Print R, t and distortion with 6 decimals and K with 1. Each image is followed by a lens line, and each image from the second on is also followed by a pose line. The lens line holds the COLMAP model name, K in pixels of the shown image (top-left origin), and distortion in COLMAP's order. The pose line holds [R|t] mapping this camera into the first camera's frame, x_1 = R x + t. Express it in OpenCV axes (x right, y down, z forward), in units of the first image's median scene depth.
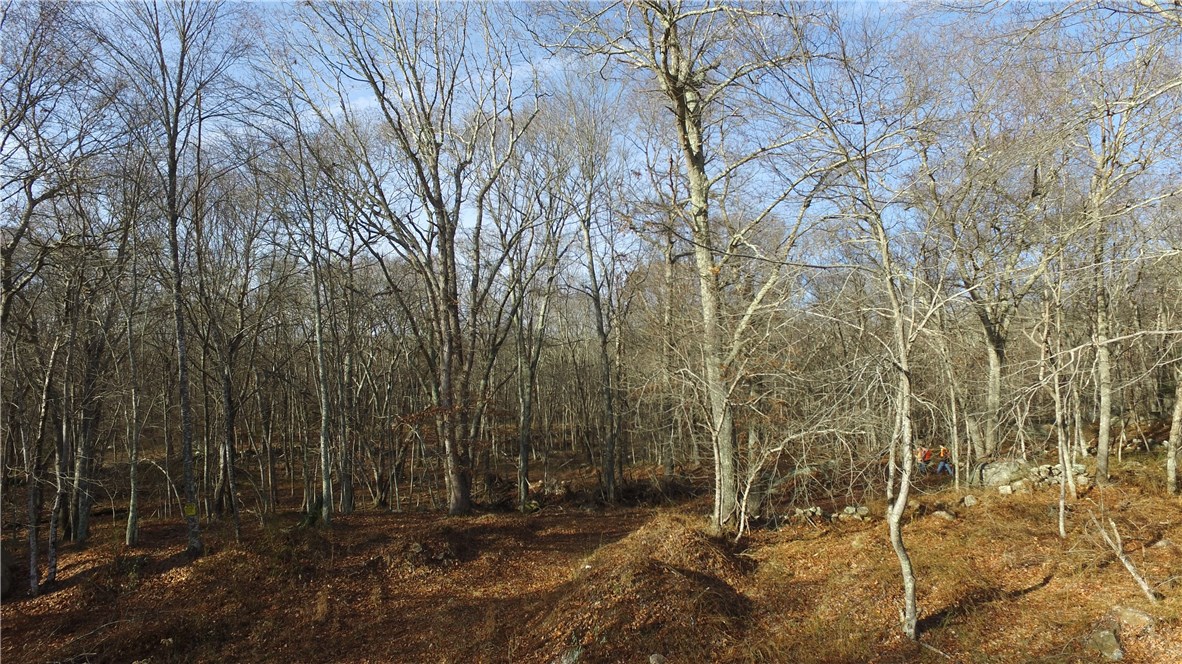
lens RADIAL K [[692.1, 0, 589.3], [0, 692.1, 329.8], [0, 0, 1]] dist [-0.120082, 0.086322]
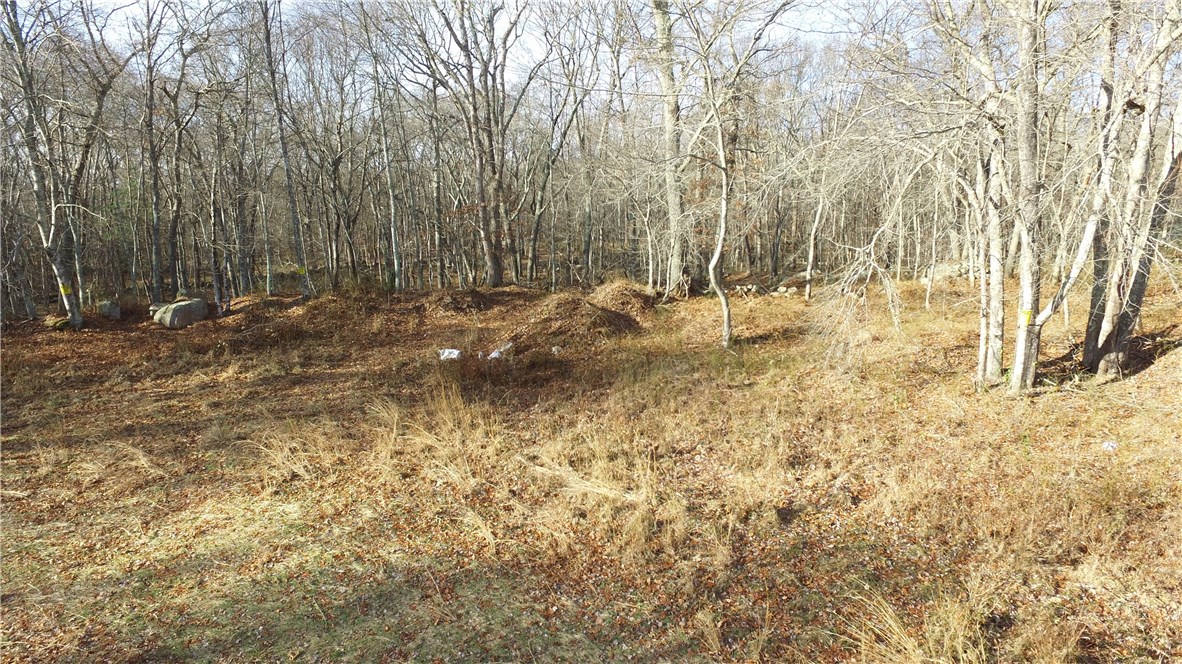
lens RADIAL K [[692.1, 0, 589.3], [0, 692.1, 329.8], [0, 0, 1]] dist [-0.120082, 0.086322]
pose [[0.983316, 0.034475, -0.178607, 0.310142], [0.010966, 0.968855, 0.247385, 0.020912], [0.181573, -0.245217, 0.952313, -0.368475]]
